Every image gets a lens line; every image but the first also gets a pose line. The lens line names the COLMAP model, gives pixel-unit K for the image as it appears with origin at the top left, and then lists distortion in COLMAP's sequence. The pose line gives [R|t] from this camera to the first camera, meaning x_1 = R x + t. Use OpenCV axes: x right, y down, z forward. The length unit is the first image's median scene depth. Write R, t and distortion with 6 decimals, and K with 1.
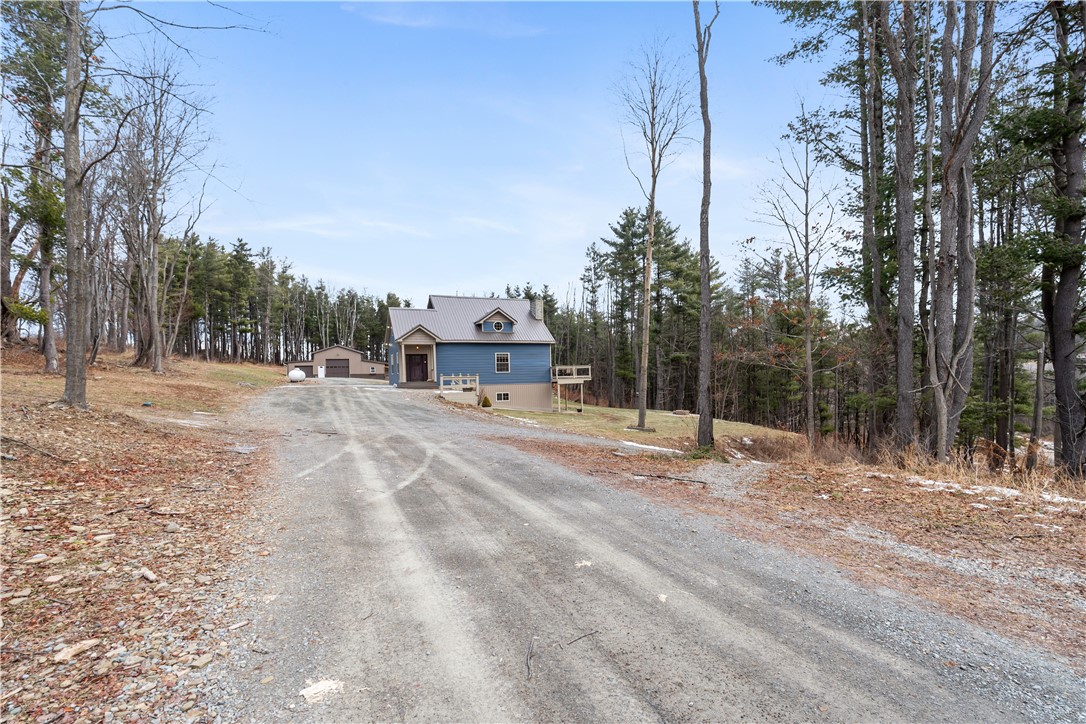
lens RADIAL K [[486.0, 0, 541.4], [0, 486.0, 367.0], [0, 0, 1]] dist [-0.003123, 0.000967]
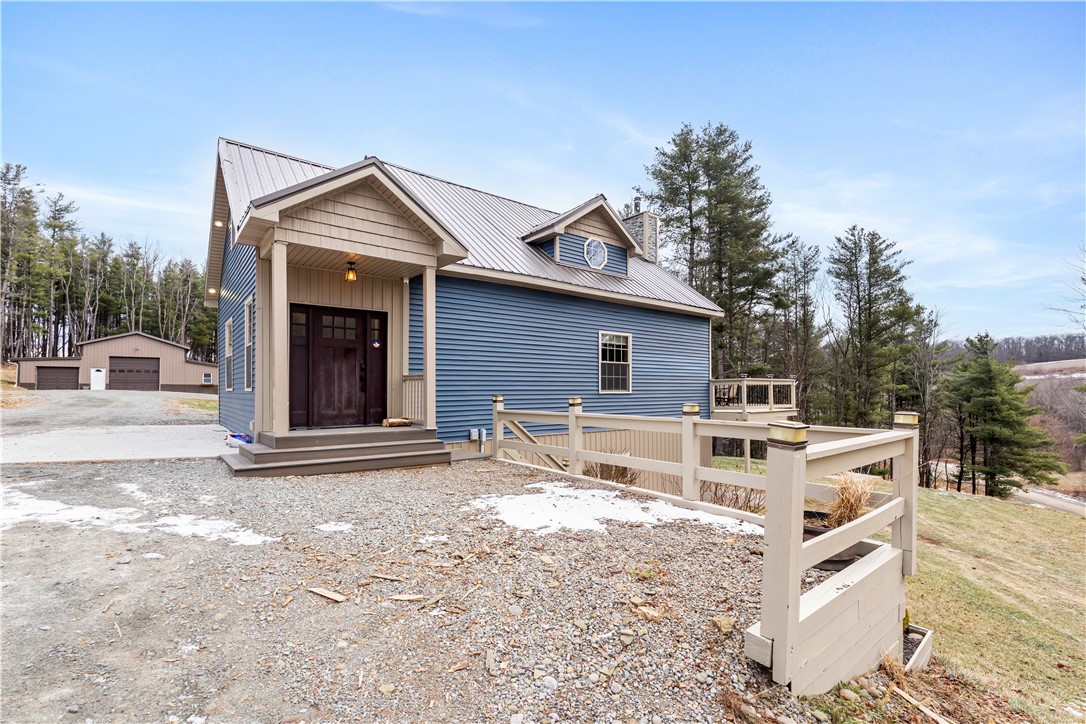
lens RADIAL K [[486.0, 0, 546.0], [0, 486.0, 372.4], [0, 0, 1]] dist [-0.003123, 0.000967]
pose [[0.968424, 0.030360, 0.247454, -0.149633], [-0.024918, 0.999375, -0.025094, 0.005309], [-0.248061, 0.018135, 0.968575, 0.514340]]
